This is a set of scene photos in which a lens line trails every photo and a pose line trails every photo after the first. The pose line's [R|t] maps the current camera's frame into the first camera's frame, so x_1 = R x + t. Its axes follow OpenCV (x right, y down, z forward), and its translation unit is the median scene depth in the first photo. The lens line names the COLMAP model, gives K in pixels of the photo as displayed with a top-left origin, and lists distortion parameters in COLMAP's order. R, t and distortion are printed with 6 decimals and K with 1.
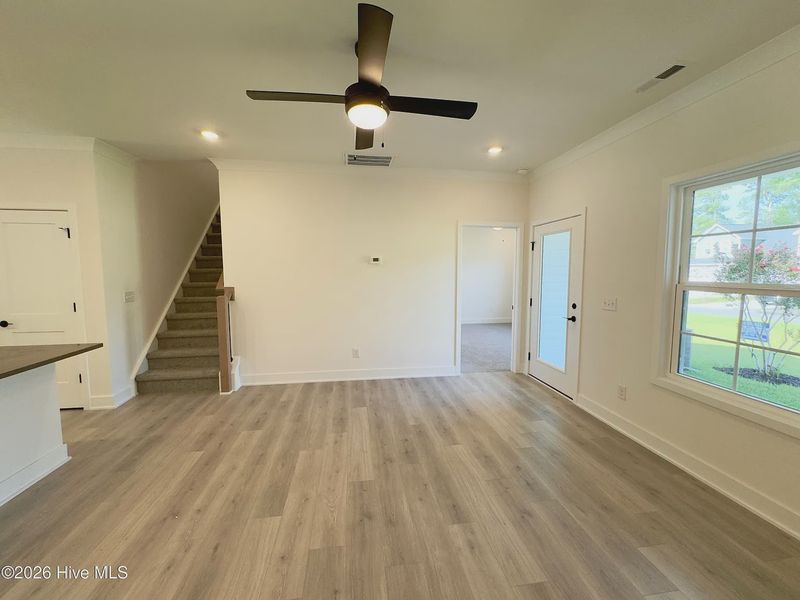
lens RADIAL K [[322.1, 0, 400.0], [0, 322.1, 300.0], [0, 0, 1]] dist [-0.002263, -0.000239]
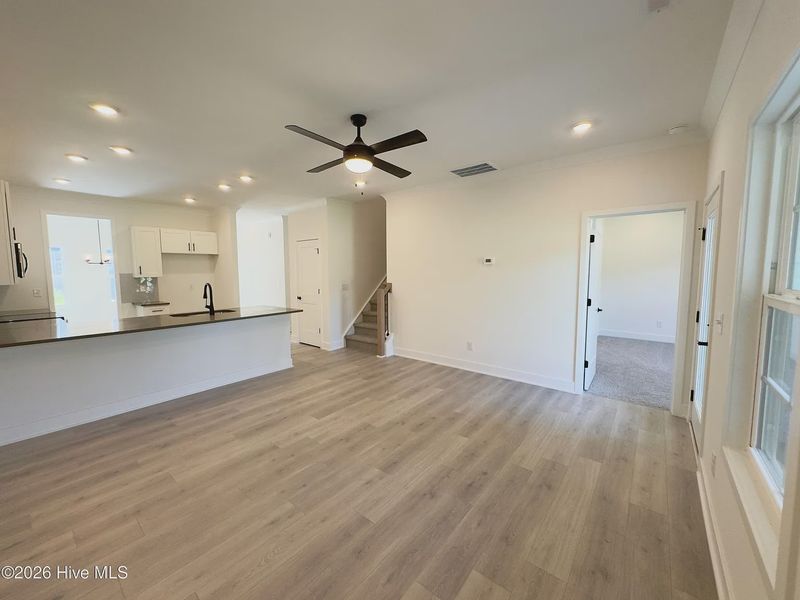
lens RADIAL K [[322.1, 0, 400.0], [0, 322.1, 300.0], [0, 0, 1]] dist [-0.002263, -0.000239]
pose [[0.674341, 0.064643, -0.735585, 0.597416], [-0.063294, 0.997555, 0.029640, -0.011015], [0.735703, 0.026571, 0.676783, 0.092324]]
